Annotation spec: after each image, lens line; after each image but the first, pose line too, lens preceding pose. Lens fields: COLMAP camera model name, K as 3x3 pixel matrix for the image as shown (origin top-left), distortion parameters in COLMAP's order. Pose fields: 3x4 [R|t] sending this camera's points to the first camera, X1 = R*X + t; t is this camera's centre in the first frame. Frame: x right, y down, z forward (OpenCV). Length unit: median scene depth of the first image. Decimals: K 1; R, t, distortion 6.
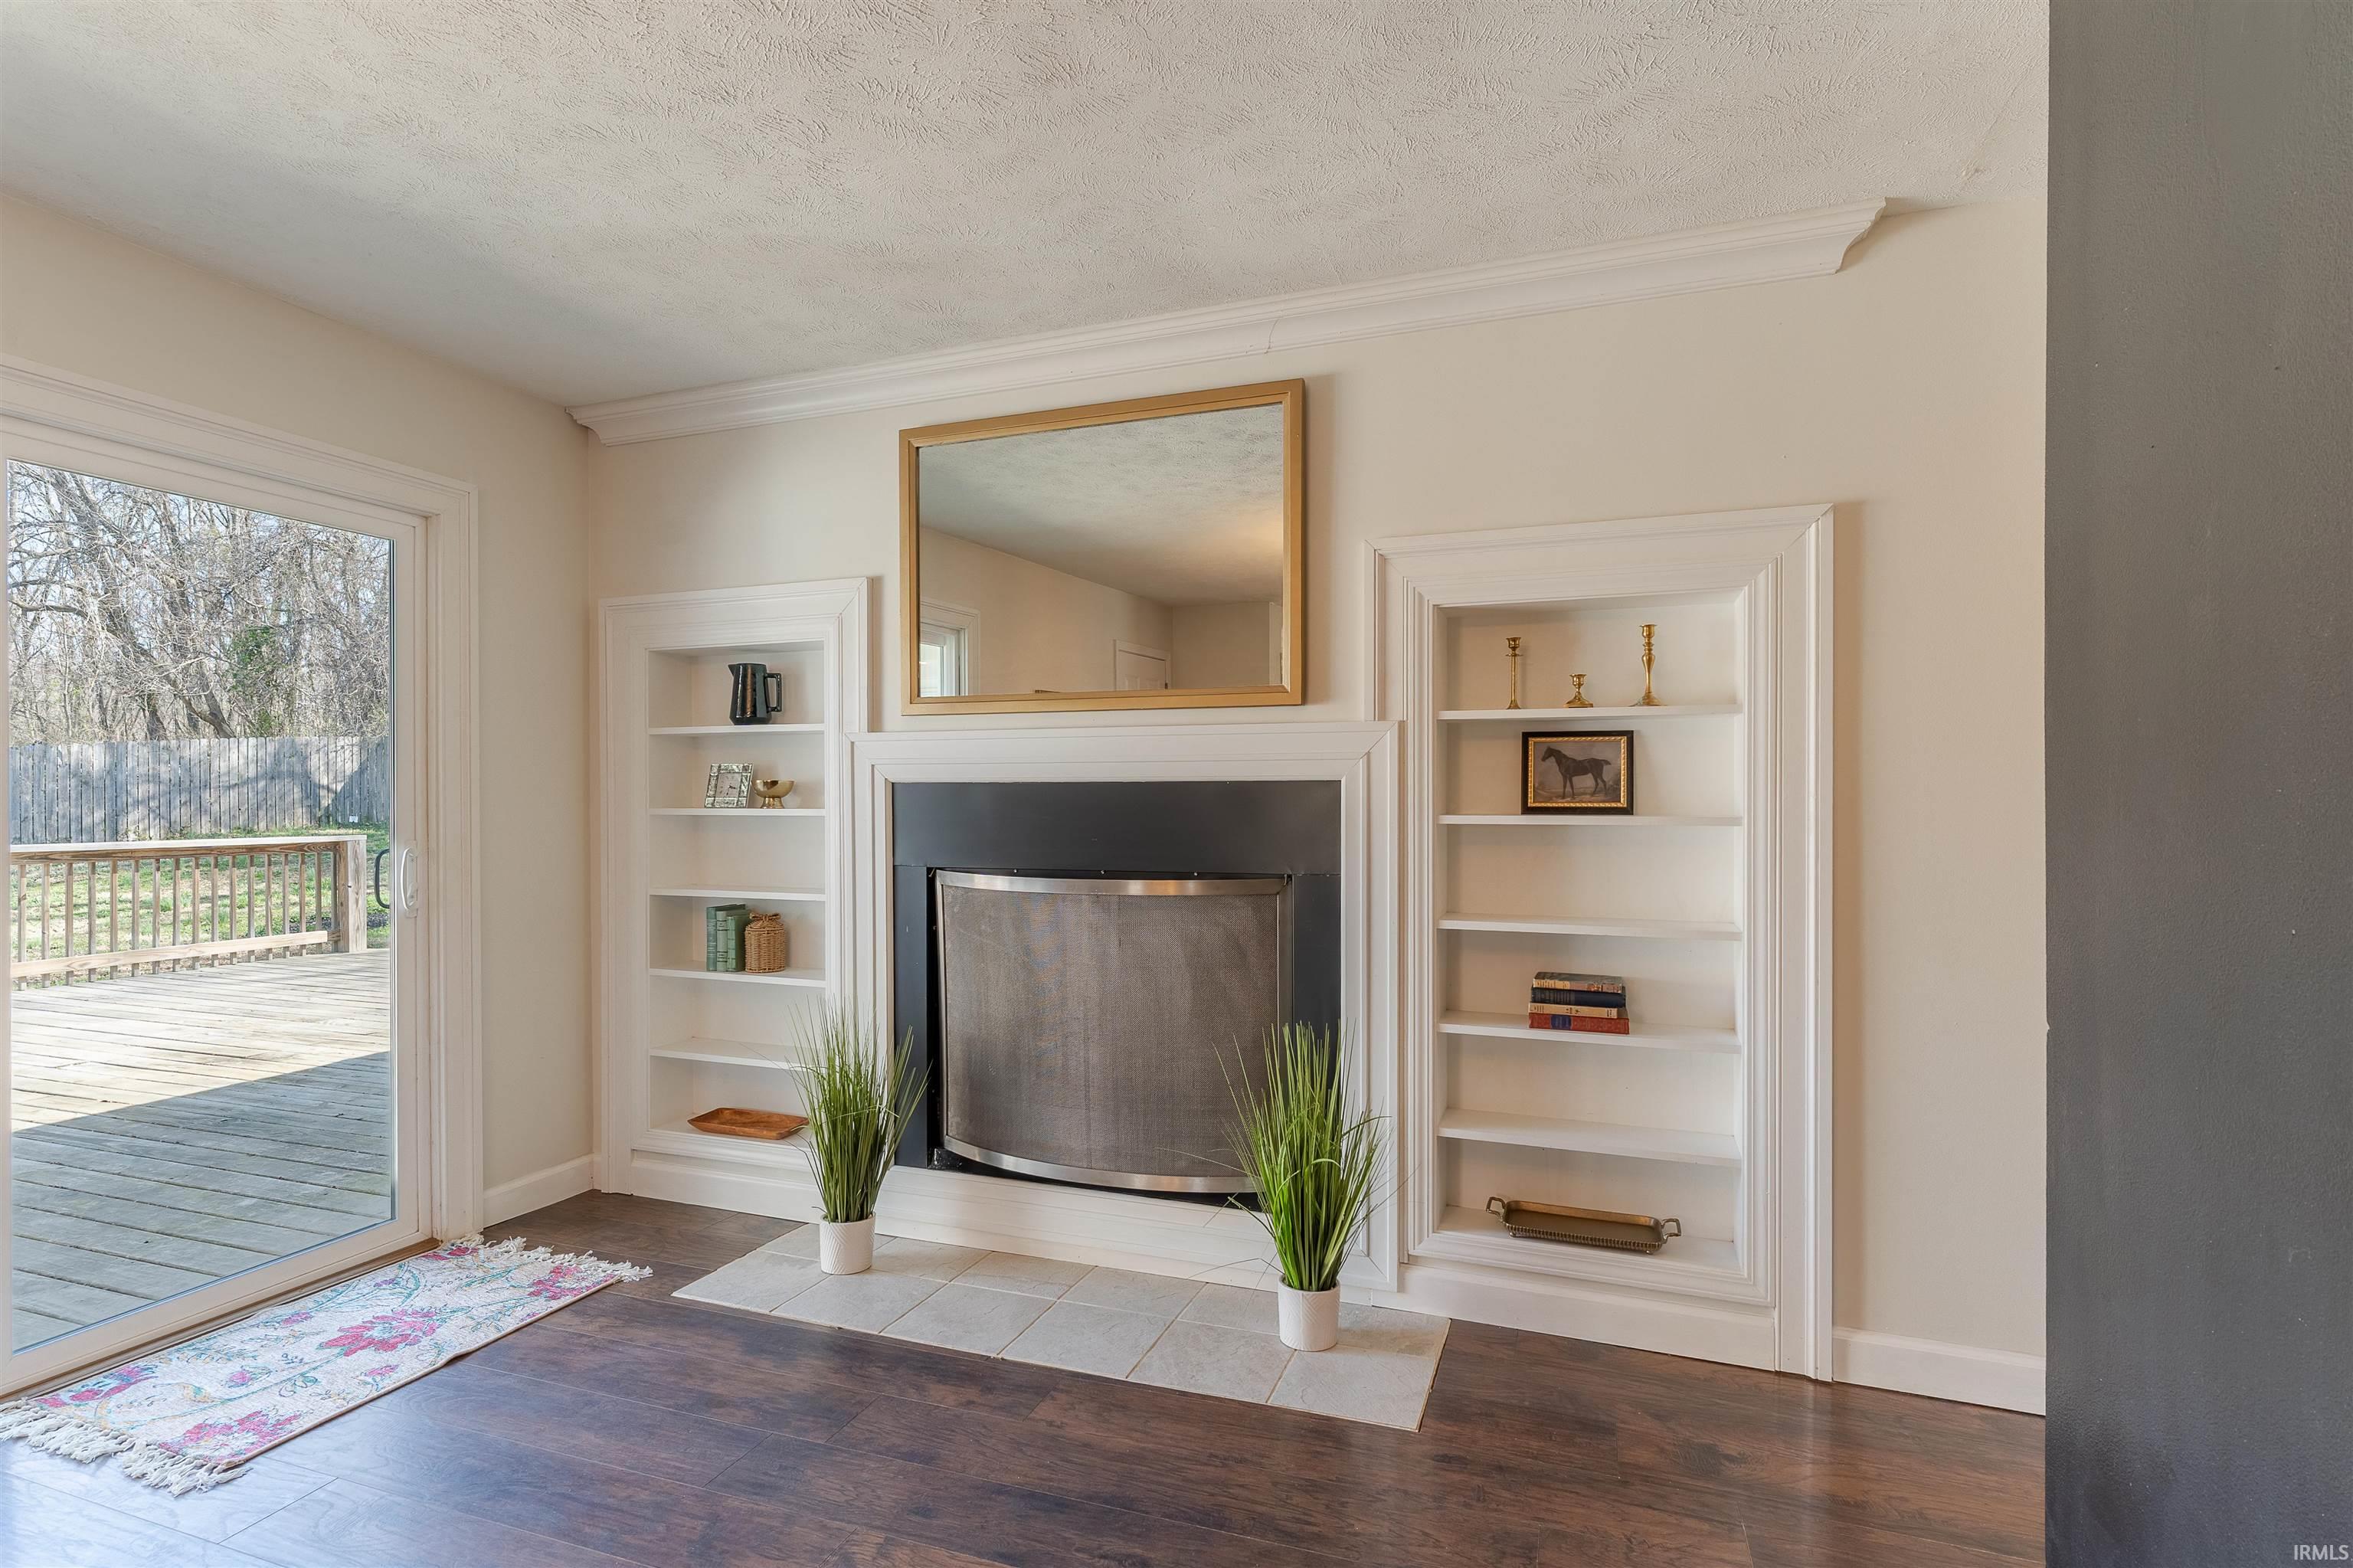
lens RADIAL K [[1170.1, 0, 1177.3], [0, 1170.1, 800.3], [0, 0, 1]] dist [-0.000930, 0.000328]
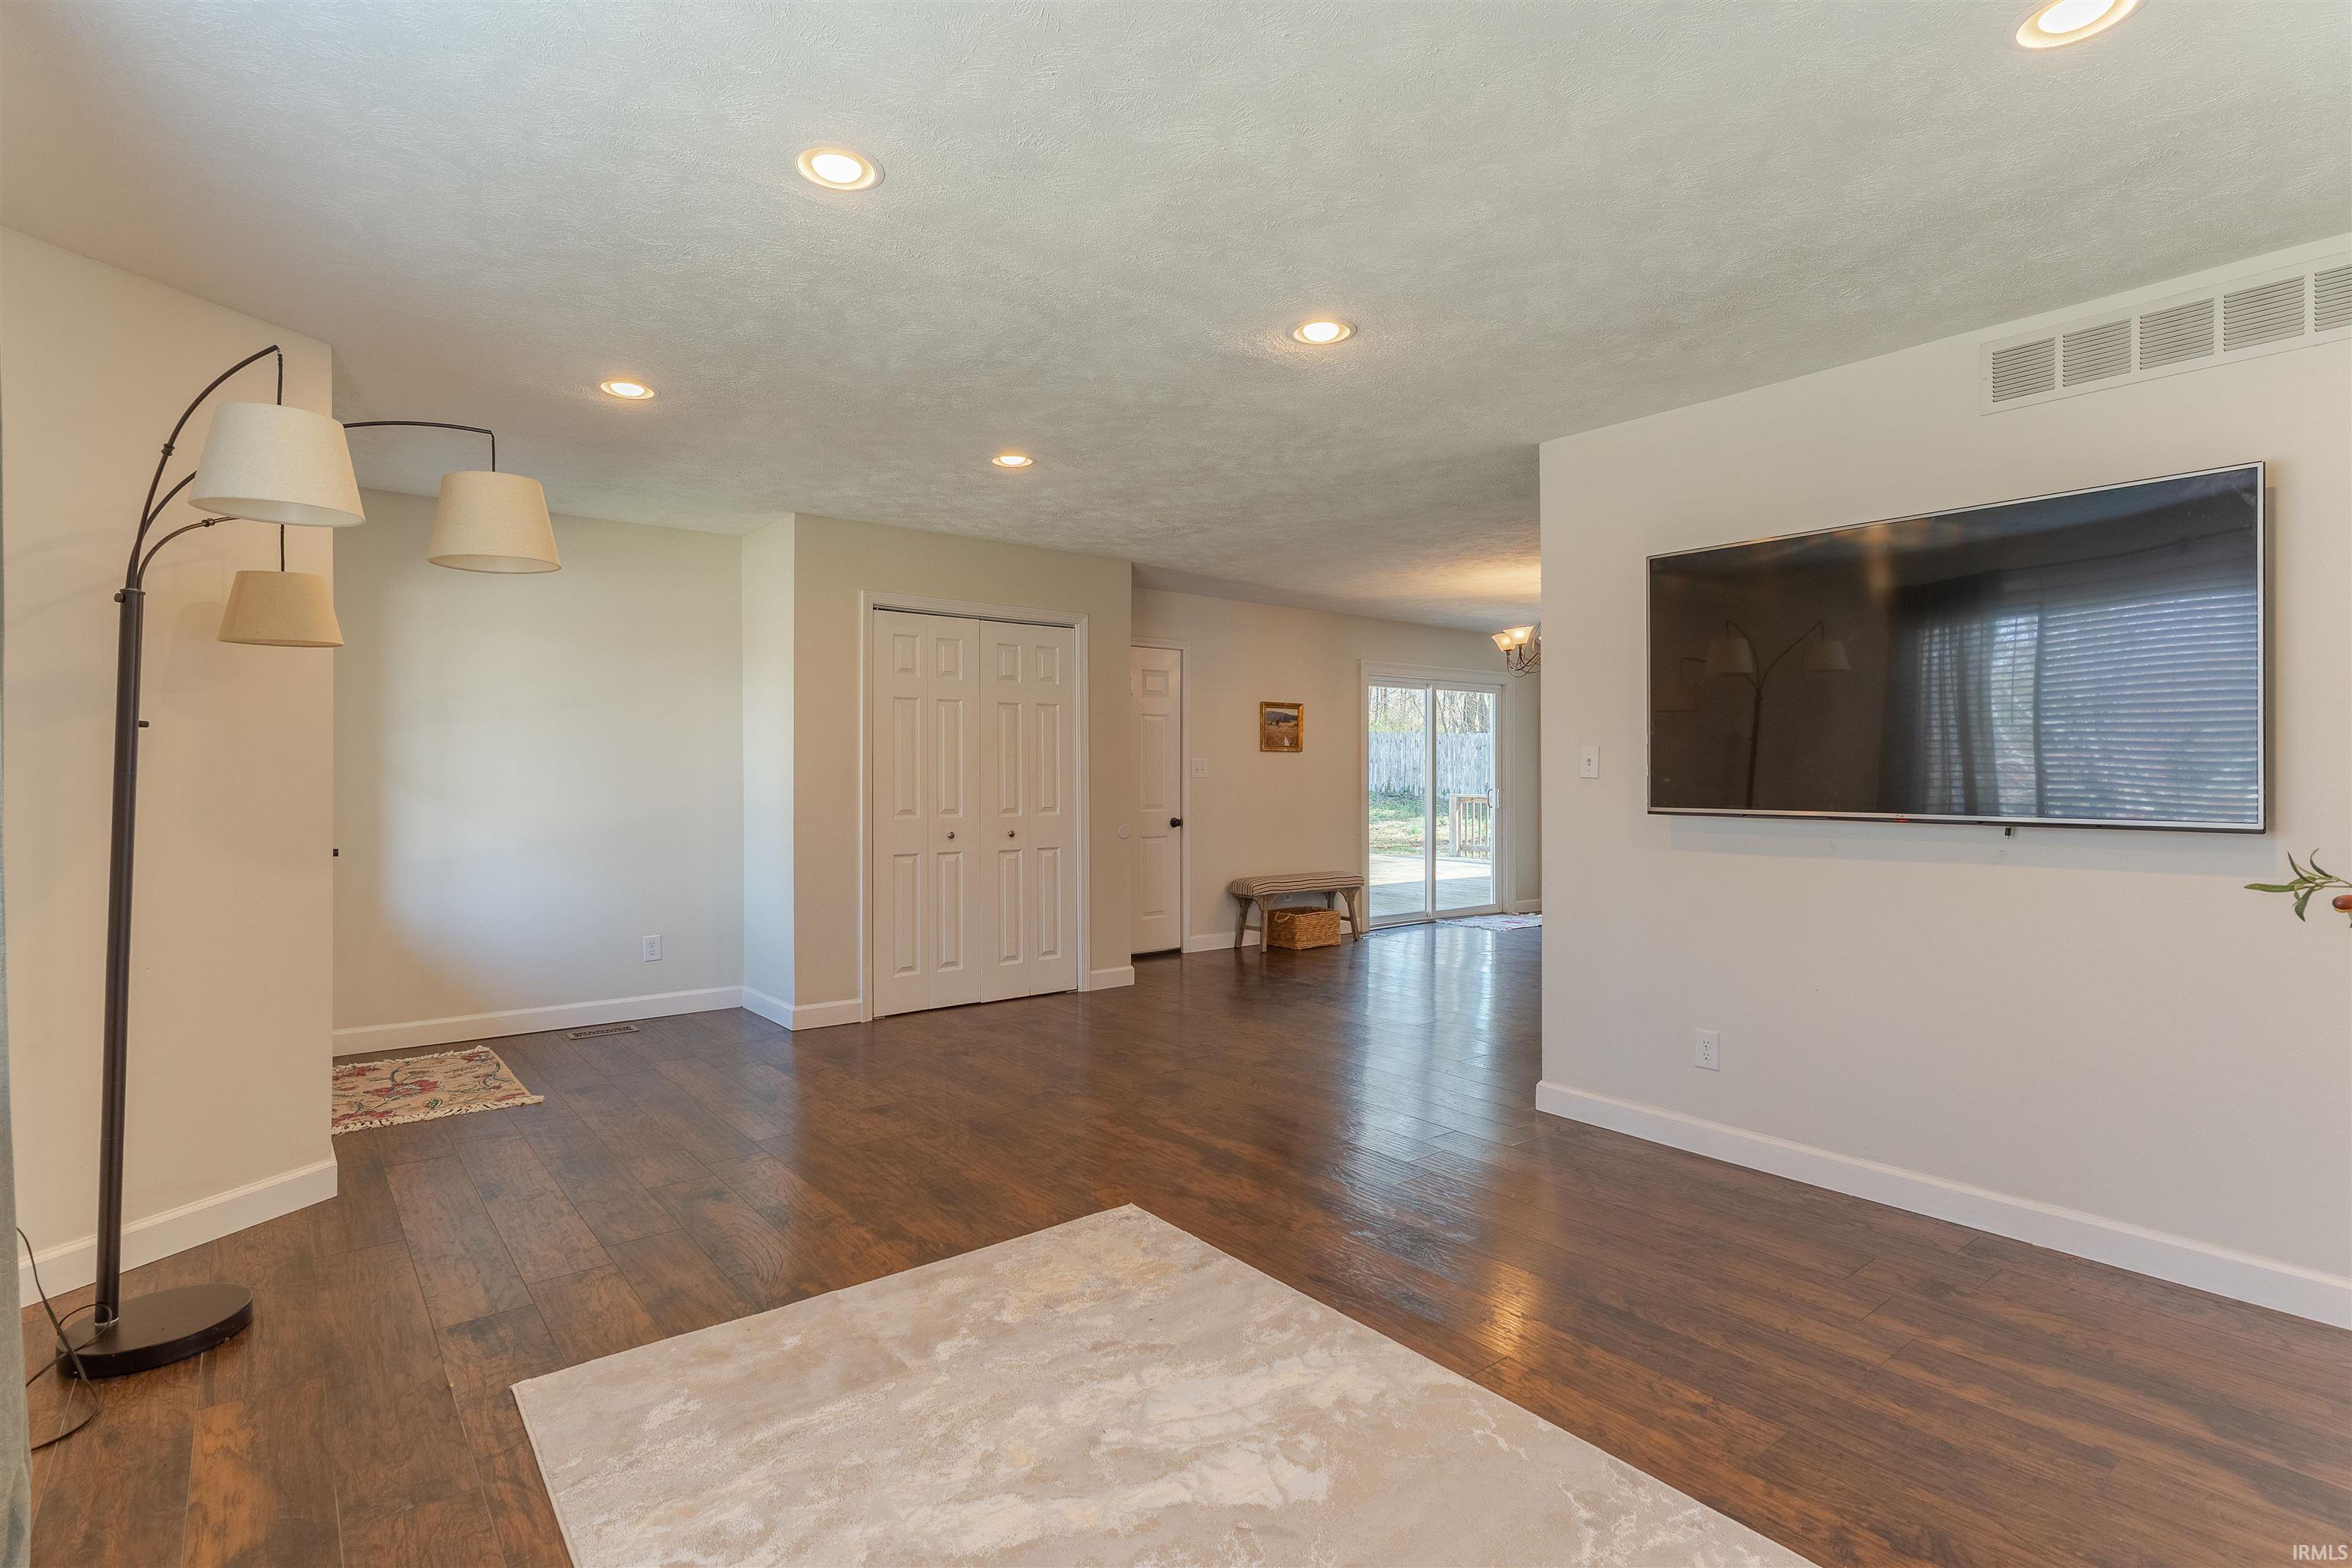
lens RADIAL K [[1143.7, 0, 1165.1], [0, 1143.7, 771.6], [0, 0, 1]] dist [0.002117, 0.000452]
pose [[0.847430, 0.002420, -0.530901, 0.272940], [-0.006439, 0.999963, -0.005721, 0.019876], [0.530868, 0.008266, 0.847414, -2.437275]]
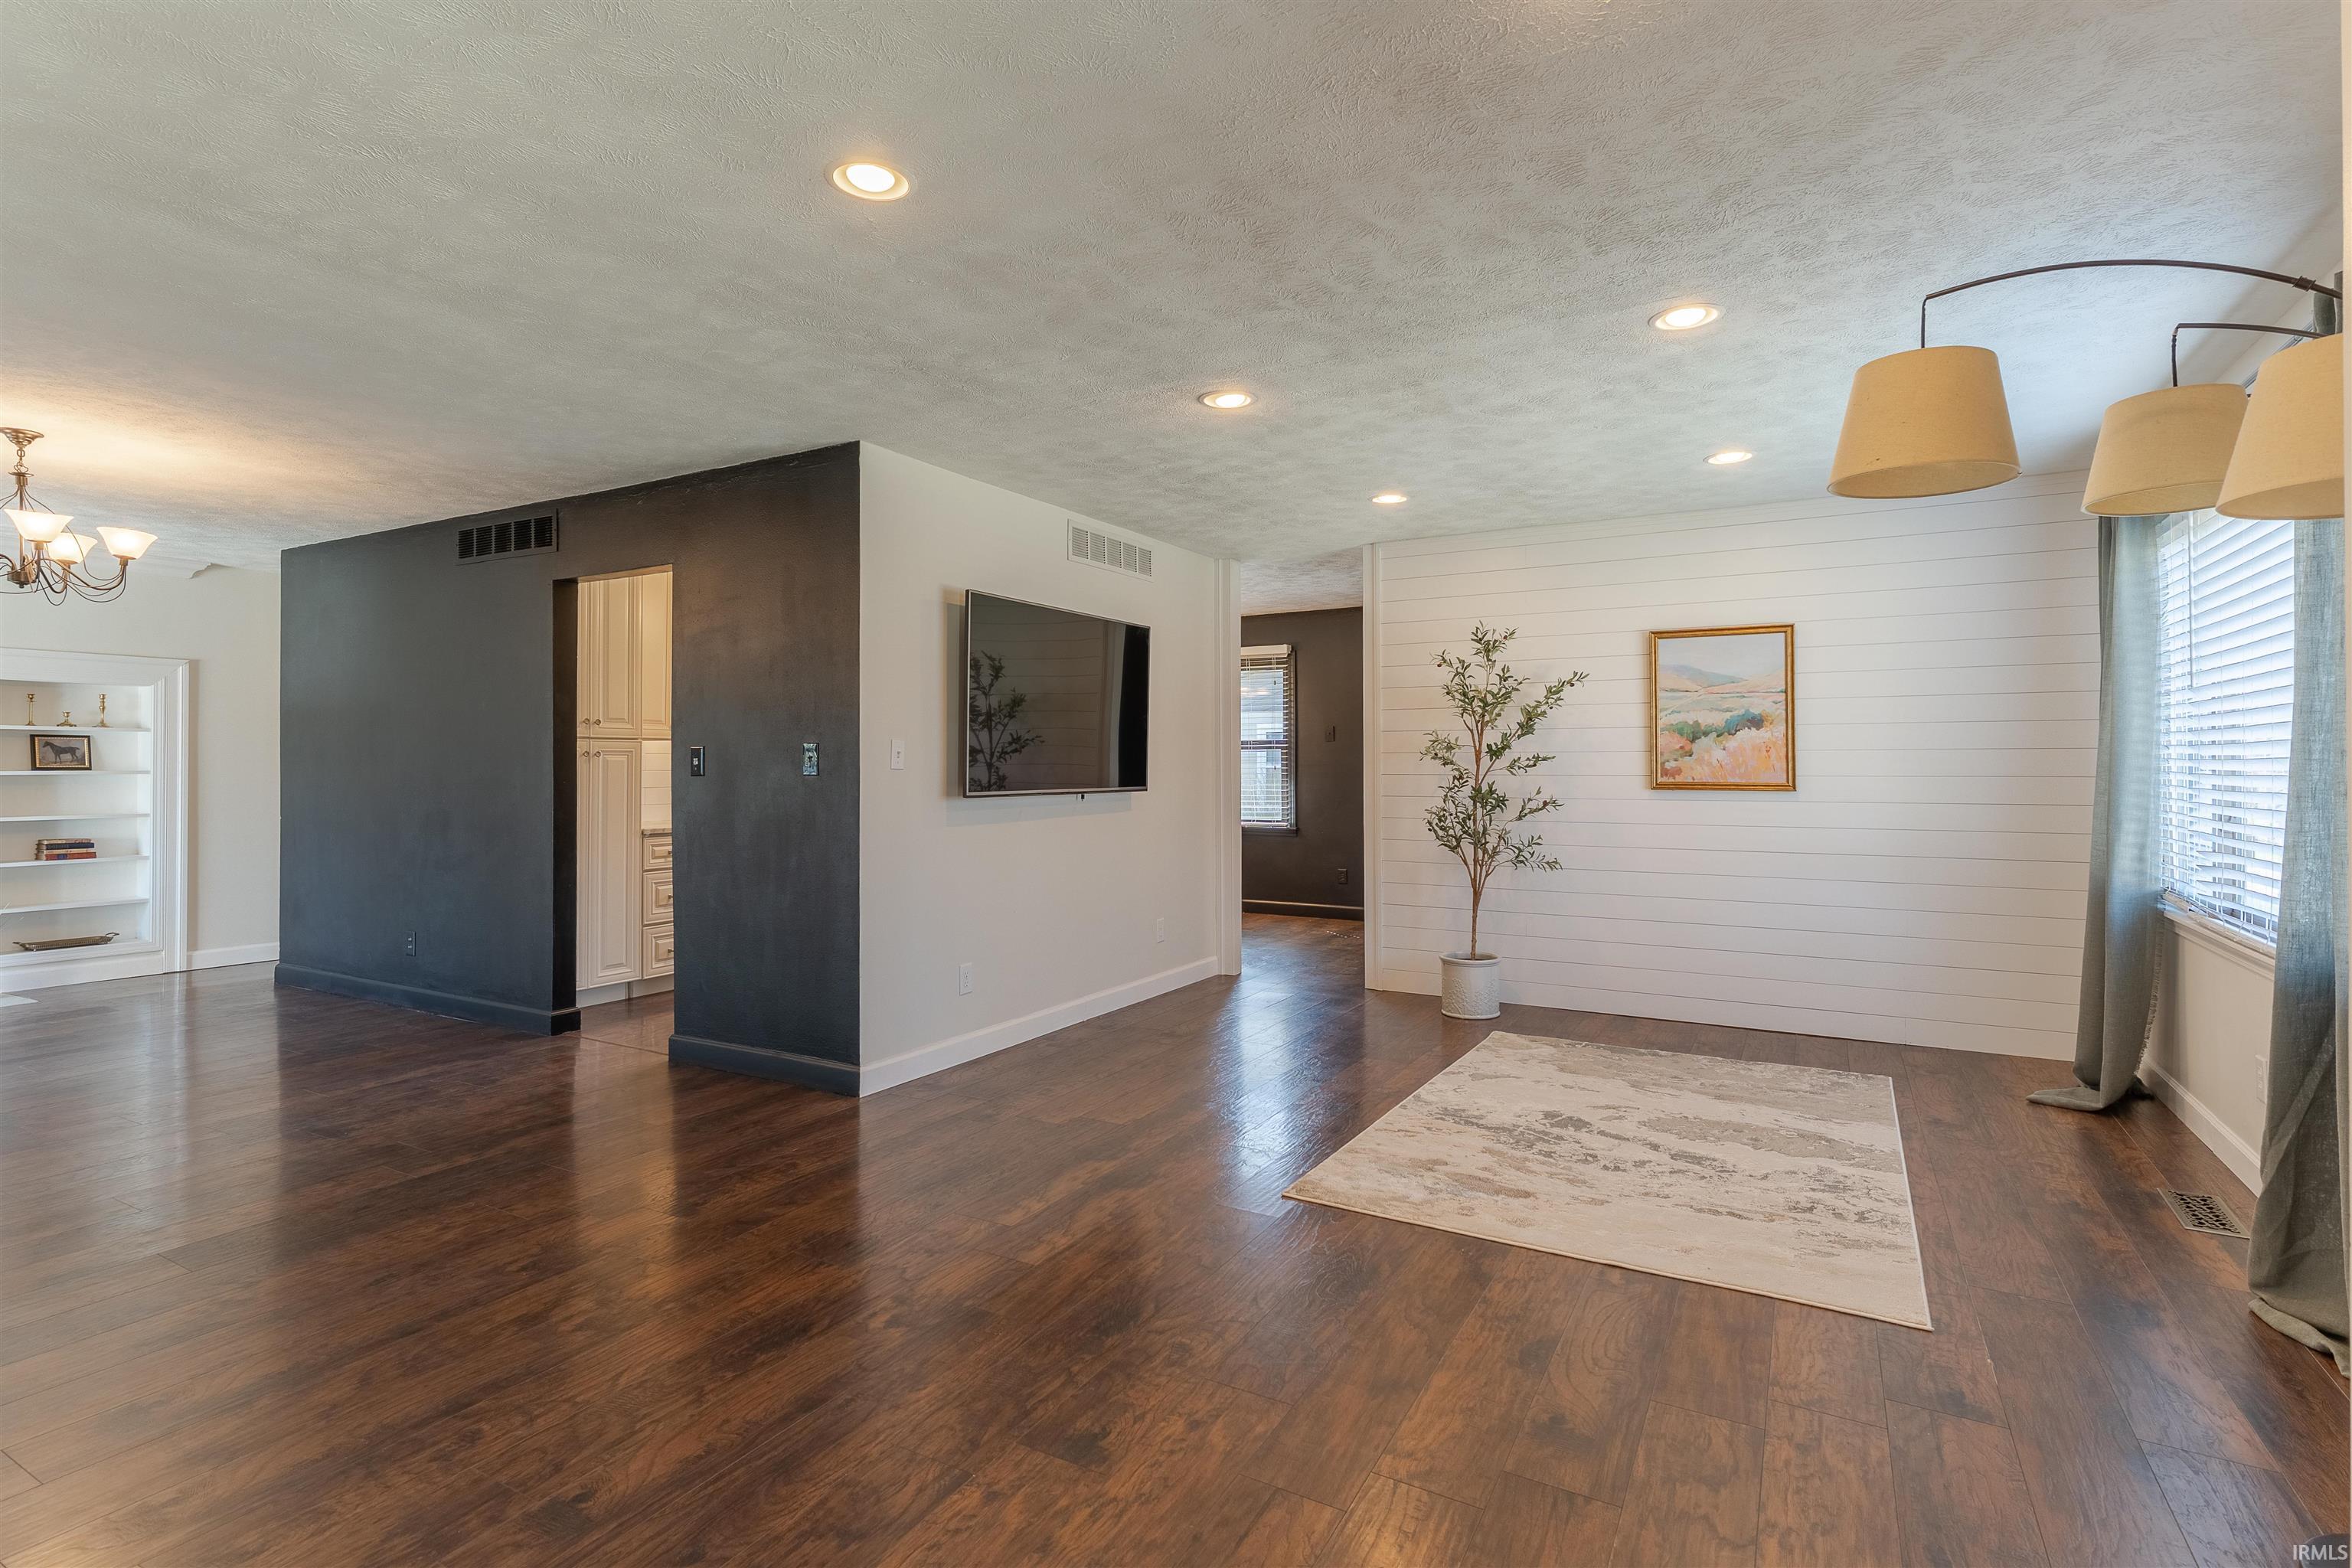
lens RADIAL K [[1156.7, 0, 1140.0], [0, 1156.7, 755.6], [0, 0, 1]] dist [0.002501, 0.000476]
pose [[0.183707, 0.007277, 0.982954, -1.548213], [0.005286, 0.999951, -0.008391, 0.013151], [-0.982967, 0.006737, 0.183659, -1.556555]]
